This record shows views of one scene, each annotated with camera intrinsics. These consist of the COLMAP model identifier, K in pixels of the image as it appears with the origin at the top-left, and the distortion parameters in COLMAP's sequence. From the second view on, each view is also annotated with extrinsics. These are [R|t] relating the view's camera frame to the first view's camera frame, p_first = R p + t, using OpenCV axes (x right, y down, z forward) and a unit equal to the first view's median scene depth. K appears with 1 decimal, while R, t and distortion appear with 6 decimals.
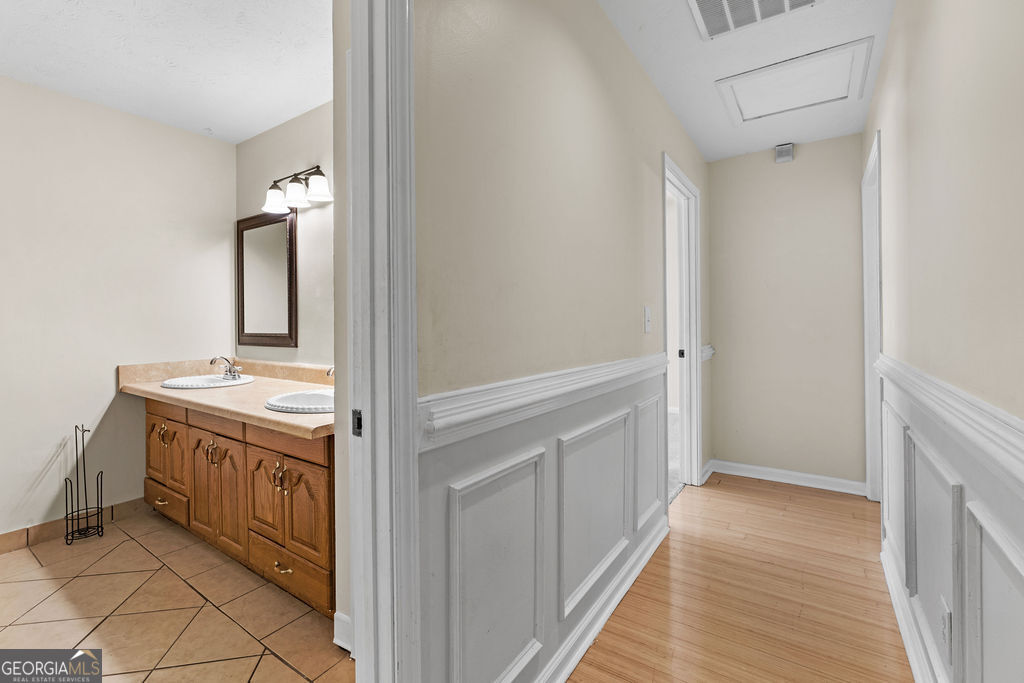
lens RADIAL K [[451.9, 0, 512.4], [0, 451.9, 327.1], [0, 0, 1]] dist [-0.000812, -0.001111]
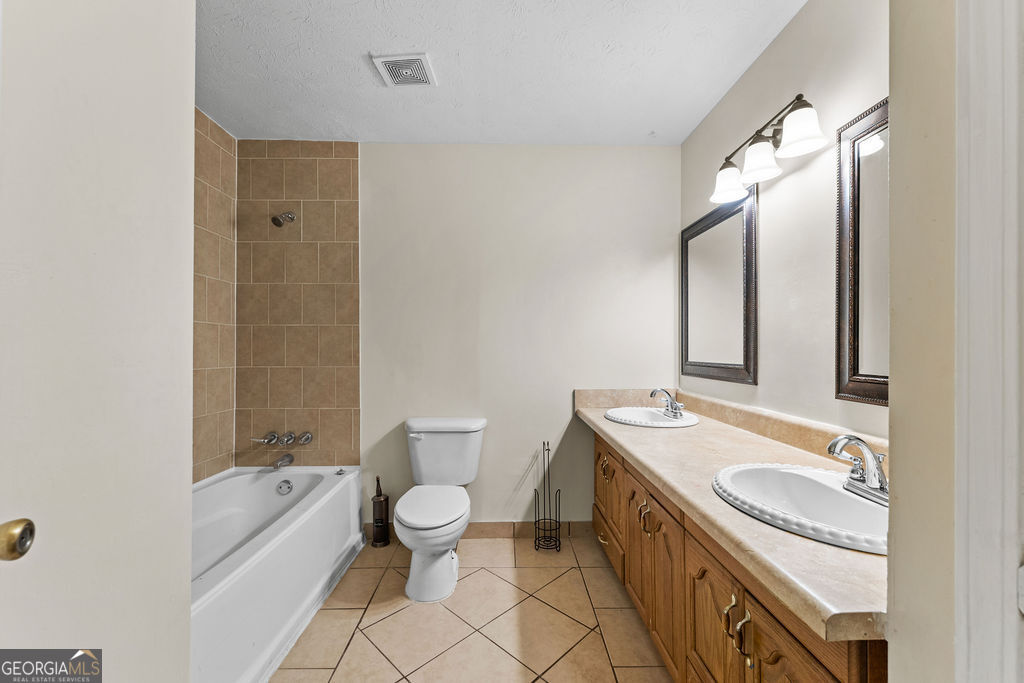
lens RADIAL K [[408.1, 0, 511.6], [0, 408.1, 347.8], [0, 0, 1]] dist [-0.001054, -0.000545]
pose [[0.577763, 0.003415, -0.816198, -0.186504], [-0.010734, 0.999937, -0.003415, -0.006977], [0.816134, 0.010734, 0.577763, 0.334133]]
